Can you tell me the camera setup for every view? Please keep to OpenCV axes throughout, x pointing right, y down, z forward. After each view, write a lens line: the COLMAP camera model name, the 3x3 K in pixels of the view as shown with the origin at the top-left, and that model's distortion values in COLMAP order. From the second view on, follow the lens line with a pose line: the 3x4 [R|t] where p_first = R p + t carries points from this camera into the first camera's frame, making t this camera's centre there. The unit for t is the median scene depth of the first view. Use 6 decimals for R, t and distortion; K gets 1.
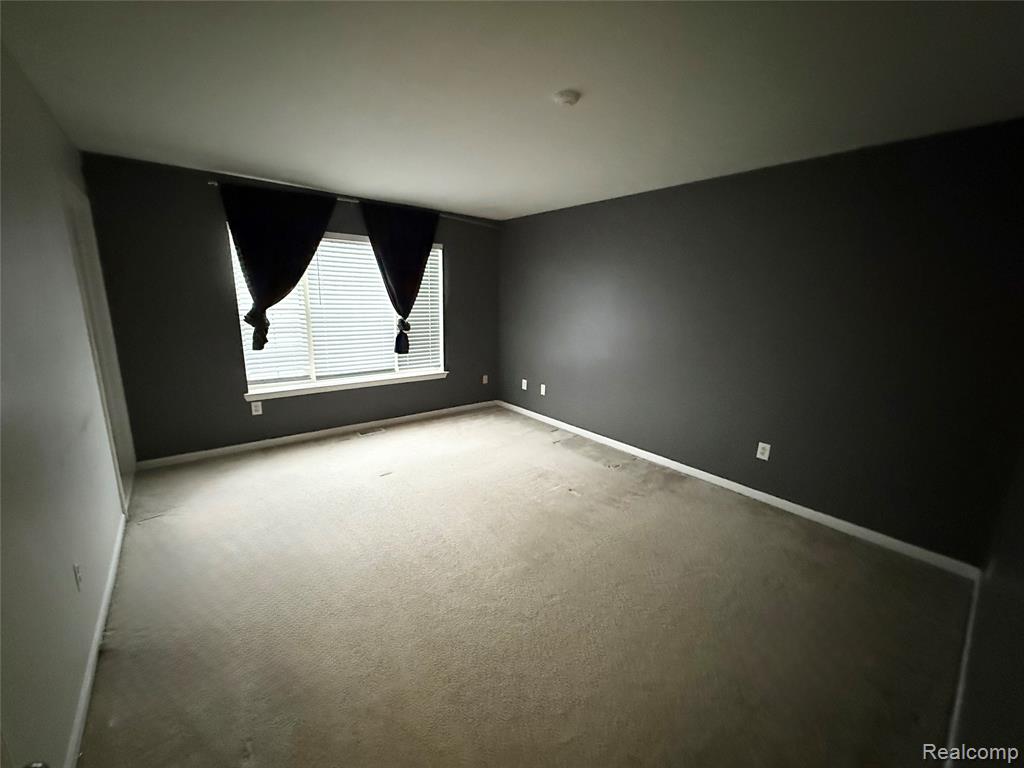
lens RADIAL K [[406.9, 0, 512.0], [0, 406.9, 384.0], [0, 0, 1]] dist [0.002433, -0.000051]
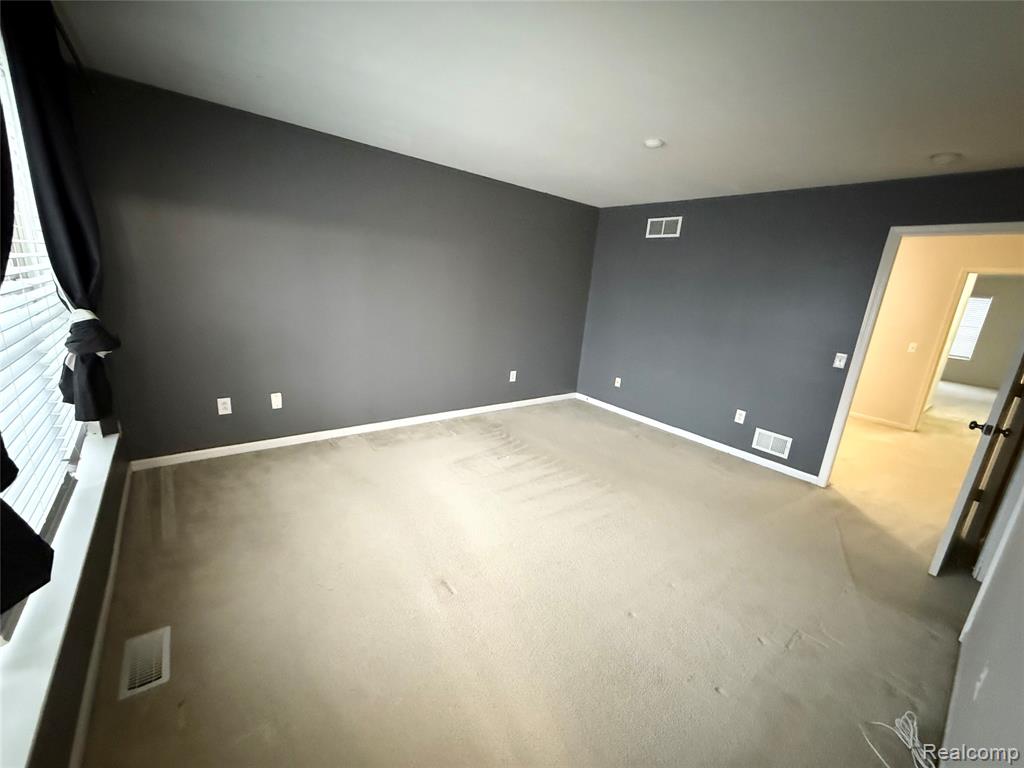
lens RADIAL K [[406.9, 0, 512.0], [0, 406.9, 384.0], [0, 0, 1]] dist [0.002433, -0.000051]
pose [[0.043420, -0.281881, 0.958466, -0.660966], [0.143042, 0.951241, 0.273276, -0.170440], [-0.988764, 0.125235, 0.081623, 0.716407]]
